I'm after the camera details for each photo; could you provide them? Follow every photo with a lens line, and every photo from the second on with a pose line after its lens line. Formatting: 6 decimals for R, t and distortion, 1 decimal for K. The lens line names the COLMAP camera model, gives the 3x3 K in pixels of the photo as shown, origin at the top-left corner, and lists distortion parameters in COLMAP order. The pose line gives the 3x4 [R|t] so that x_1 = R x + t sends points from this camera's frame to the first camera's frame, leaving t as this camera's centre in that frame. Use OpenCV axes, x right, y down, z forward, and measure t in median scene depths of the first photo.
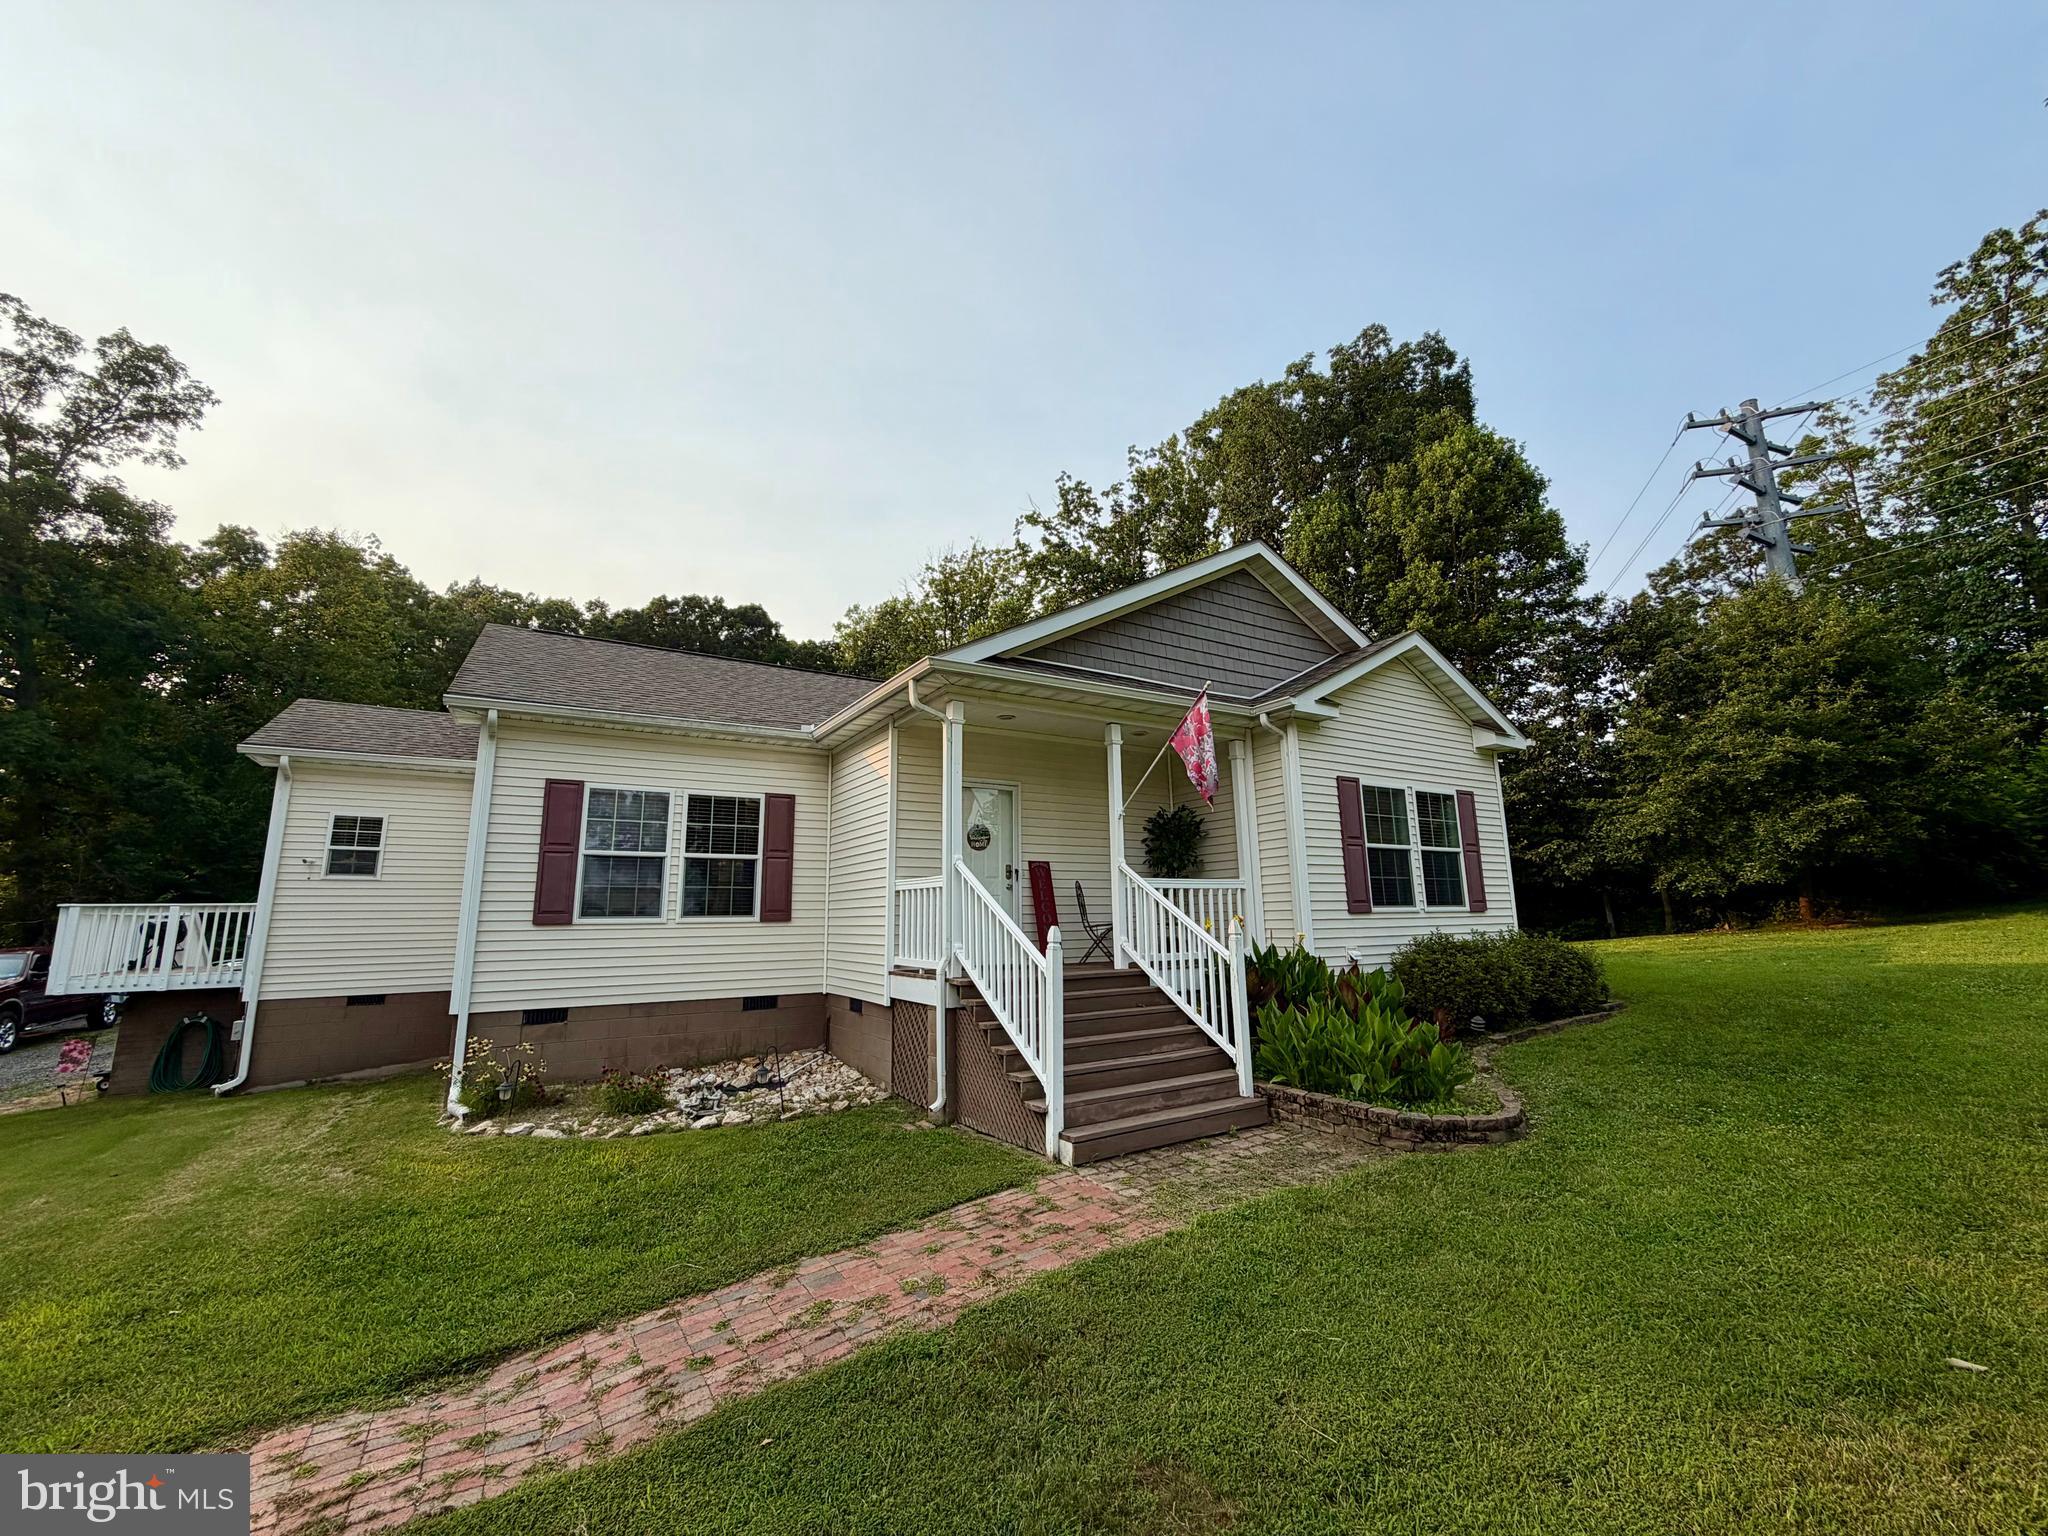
lens RADIAL K [[827.8, 0, 1024.0], [0, 827.8, 768.0], [0, 0, 1]] dist [0.010331, -0.005627]
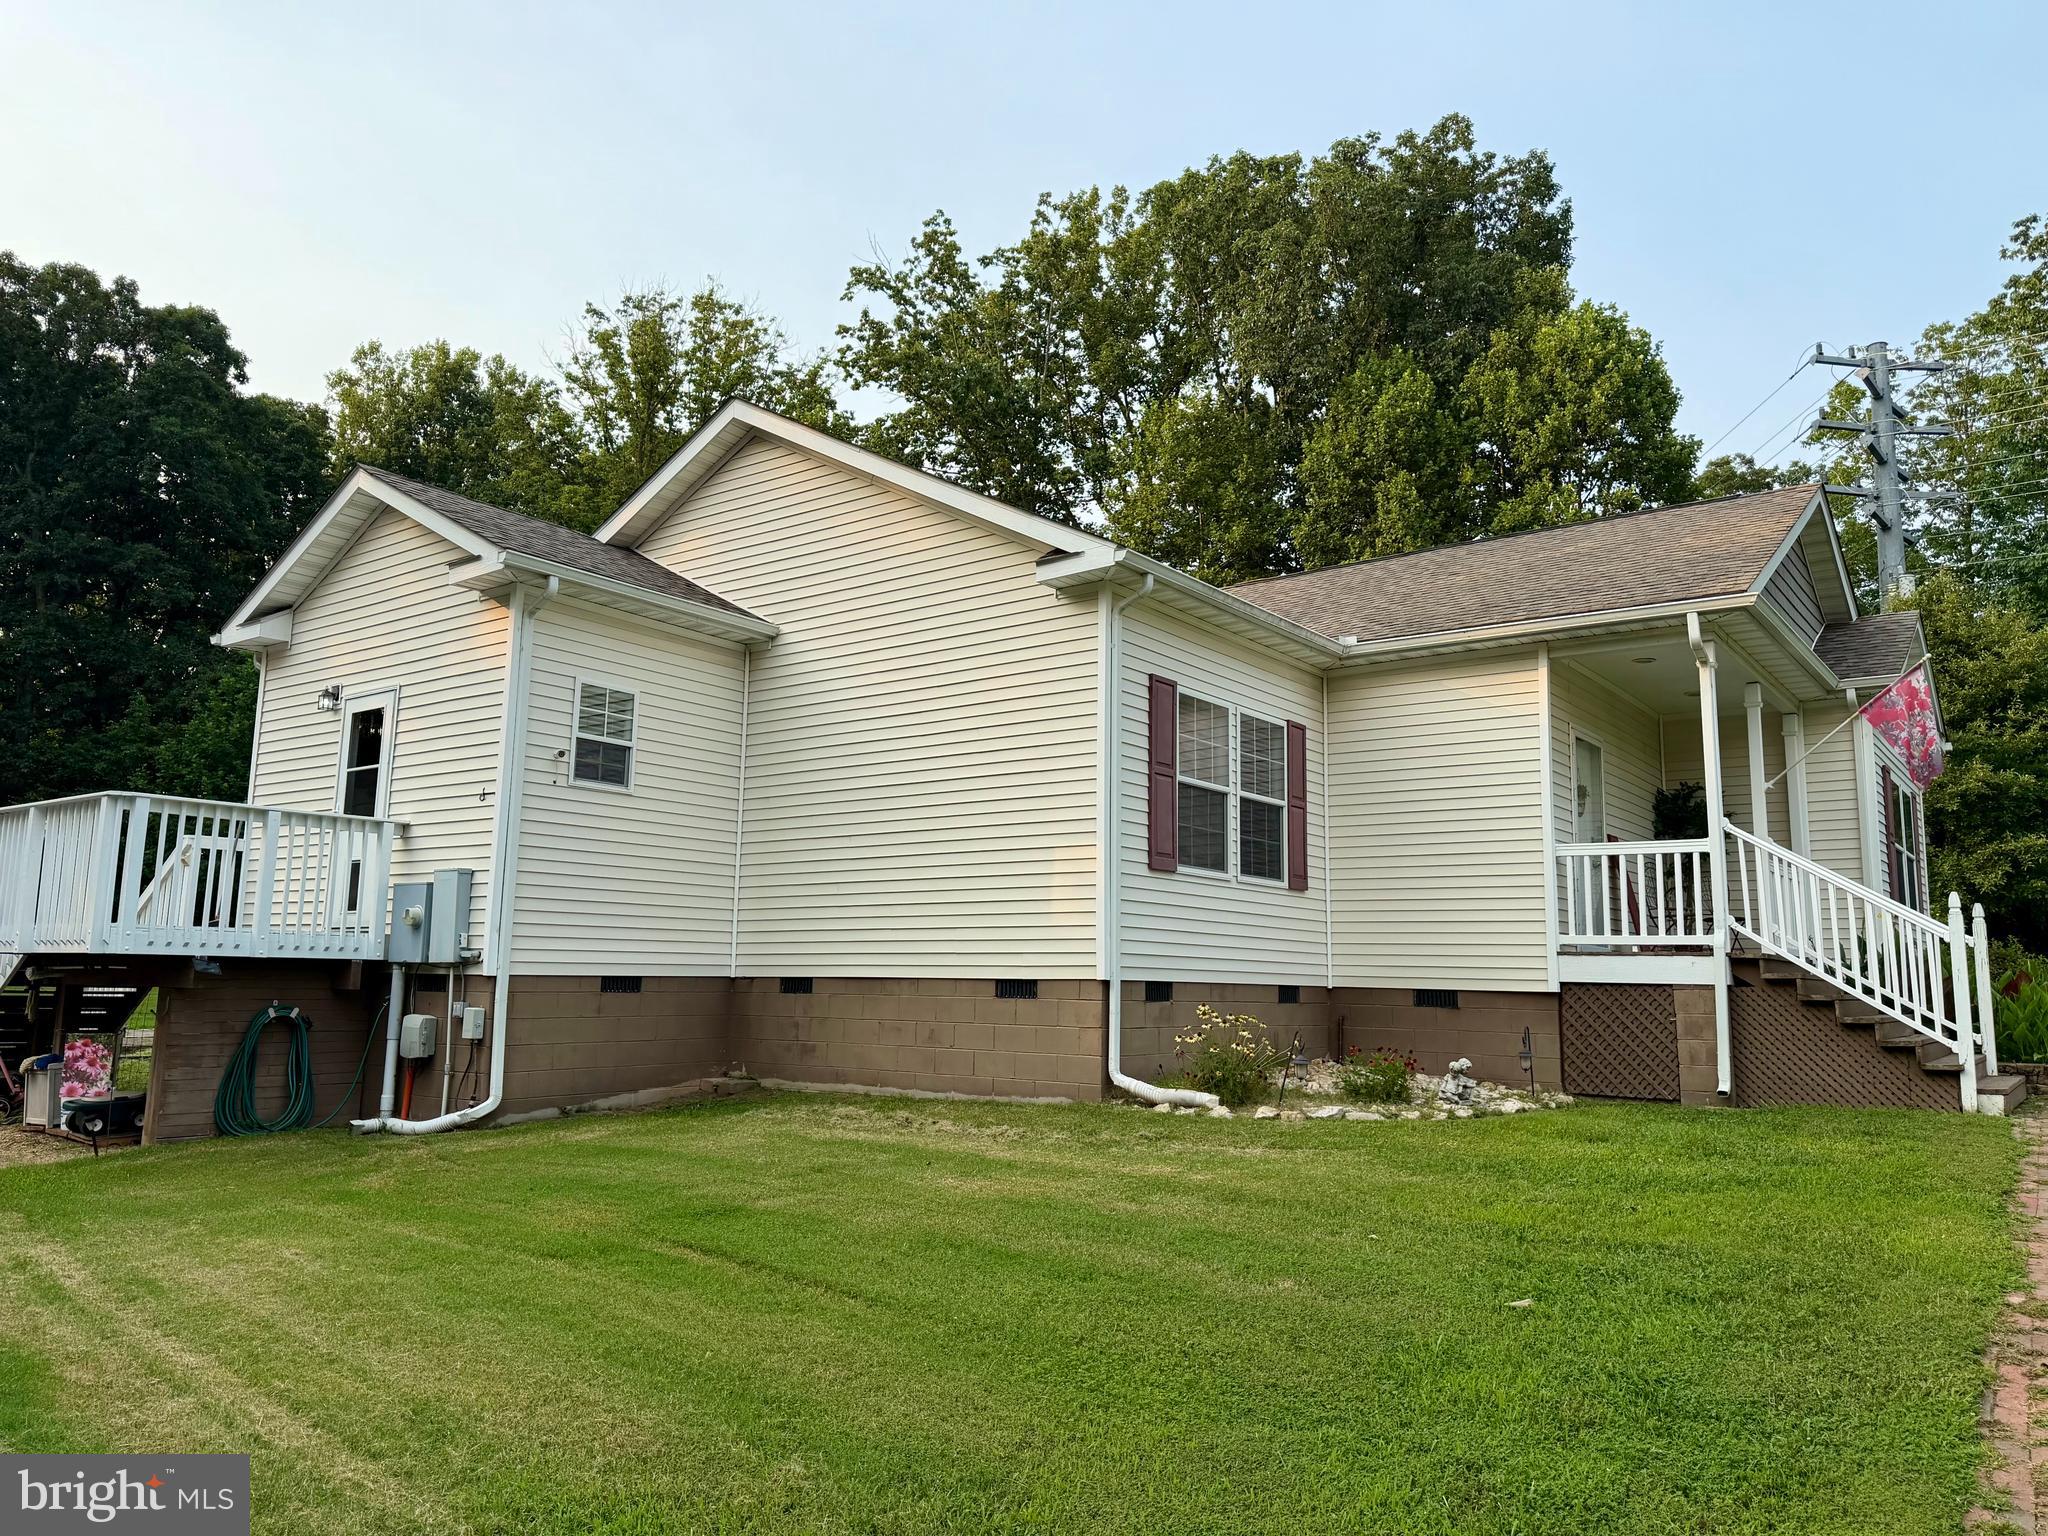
lens RADIAL K [[1487.9, 0, 1024.0], [0, 1487.9, 768.0], [0, 0, 1]] dist [0.067734, -0.084243]
pose [[0.921787, 0.087660, 0.377656, -0.970677], [-0.099827, 0.994924, 0.012720, 0.075123], [-0.374624, -0.049425, 0.925859, -0.146064]]
